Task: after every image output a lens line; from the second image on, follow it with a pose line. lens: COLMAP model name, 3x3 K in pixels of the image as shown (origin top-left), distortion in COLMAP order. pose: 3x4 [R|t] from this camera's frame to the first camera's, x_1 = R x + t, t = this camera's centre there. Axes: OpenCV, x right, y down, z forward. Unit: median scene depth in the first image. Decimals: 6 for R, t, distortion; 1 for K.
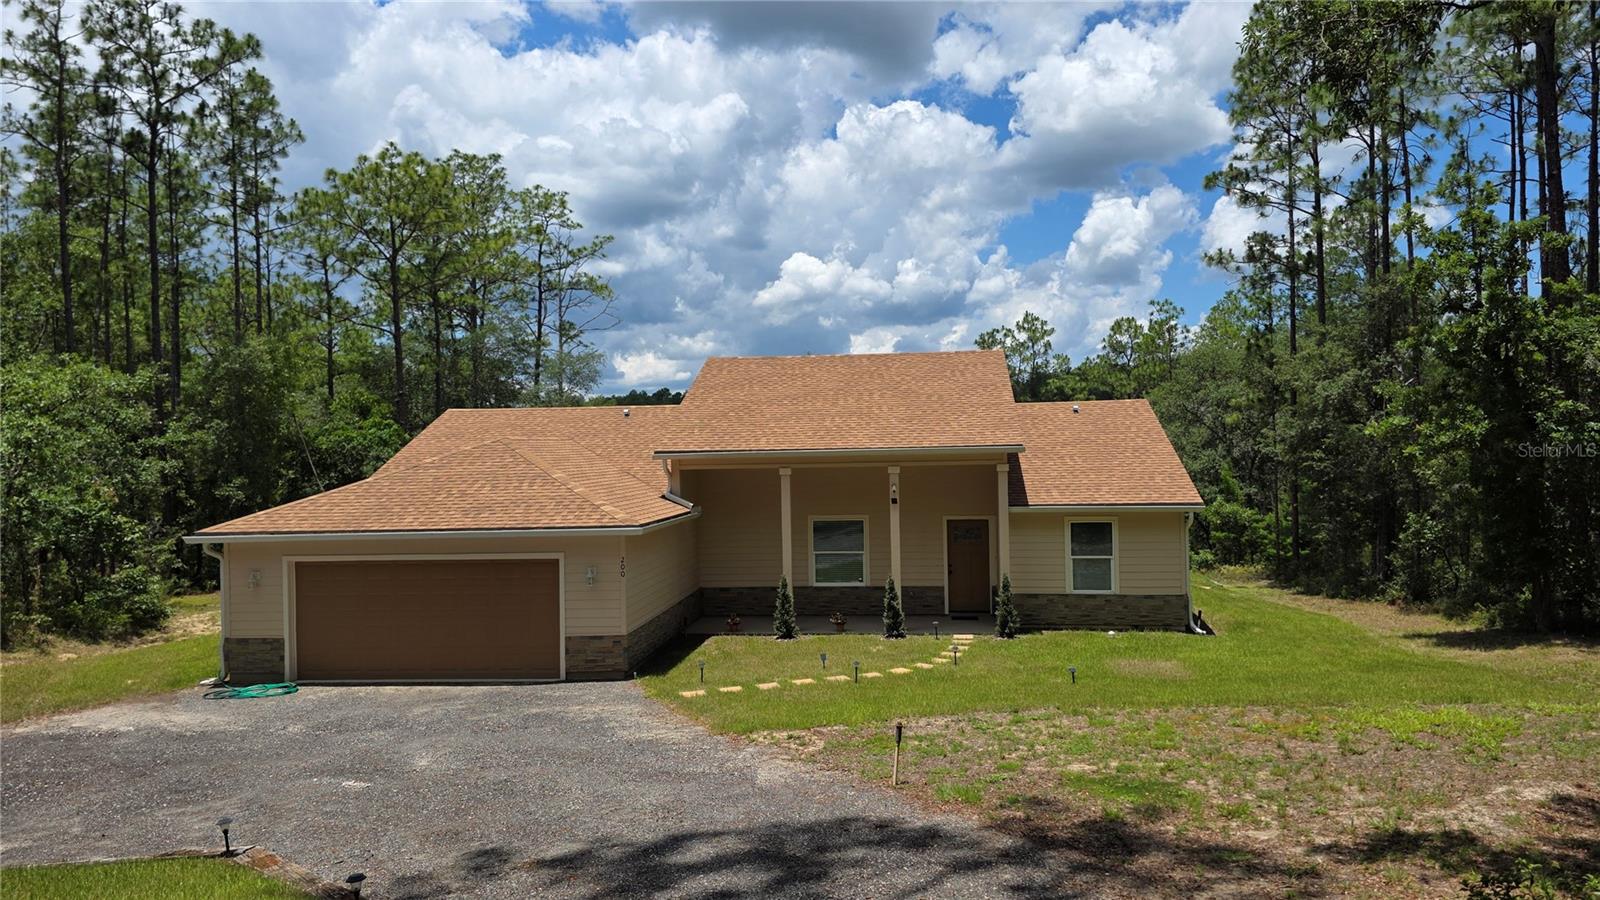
lens RADIAL K [[1079.6, 0, 842.8], [0, 1079.6, 435.1], [0, 0, 1]] dist [0.055739, -0.044072]
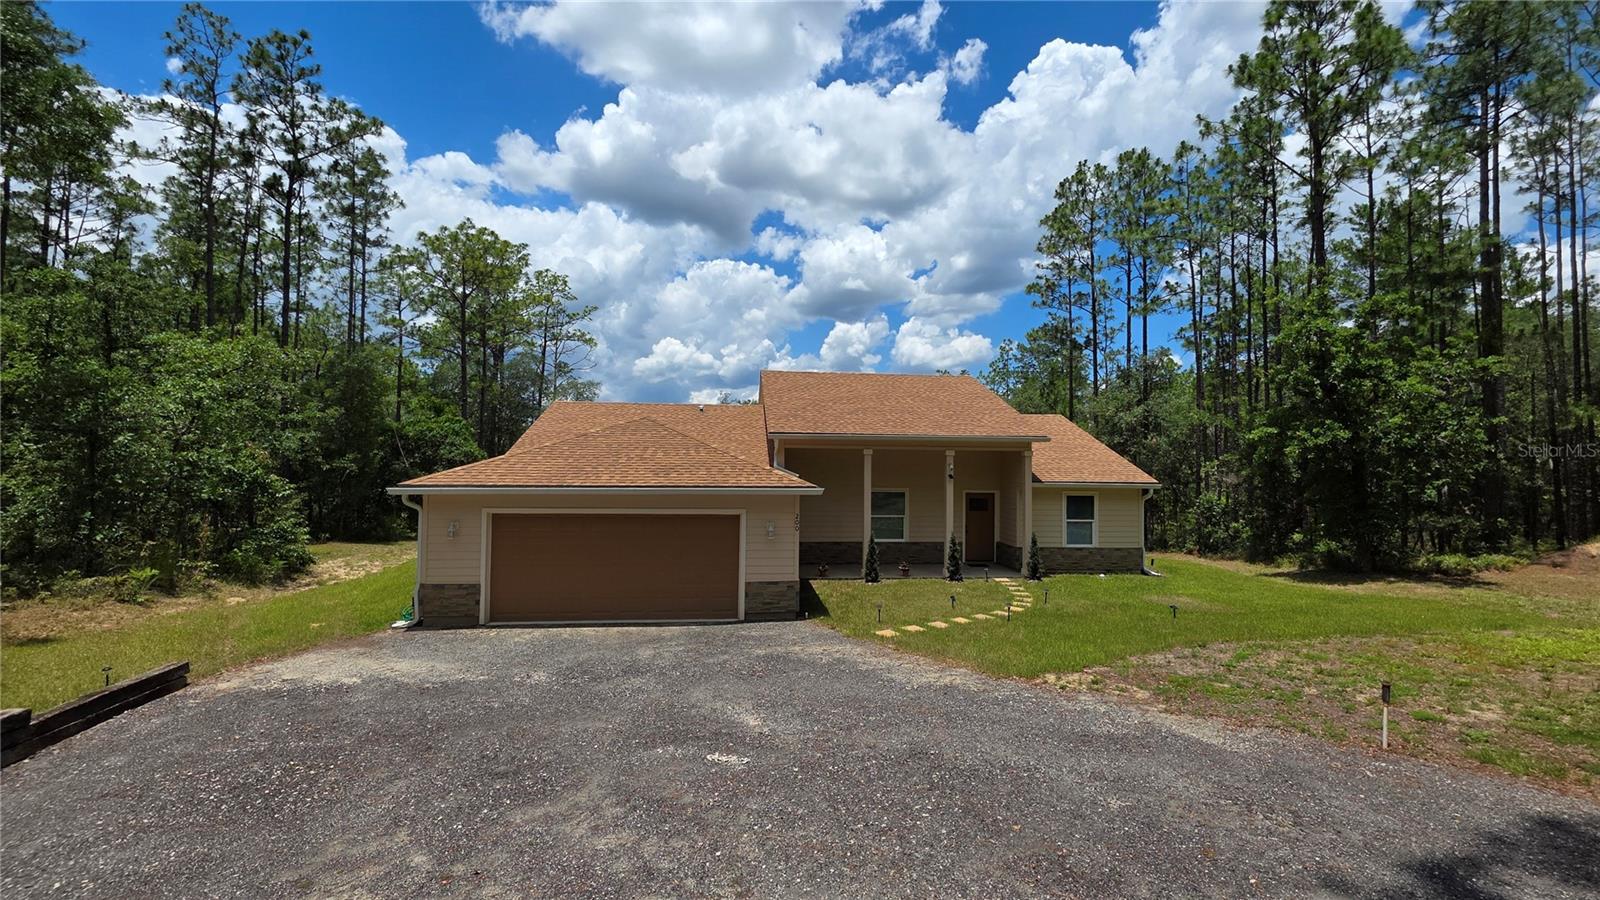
lens RADIAL K [[640.2, 0, 809.9], [0, 640.2, 435.5], [0, 0, 1]] dist [0.002472, -0.000214]
pose [[0.981558, 0.036630, 0.187623, -0.265677], [-0.031007, 0.998980, -0.032820, 0.041782], [-0.188634, 0.026397, 0.981693, 0.261892]]
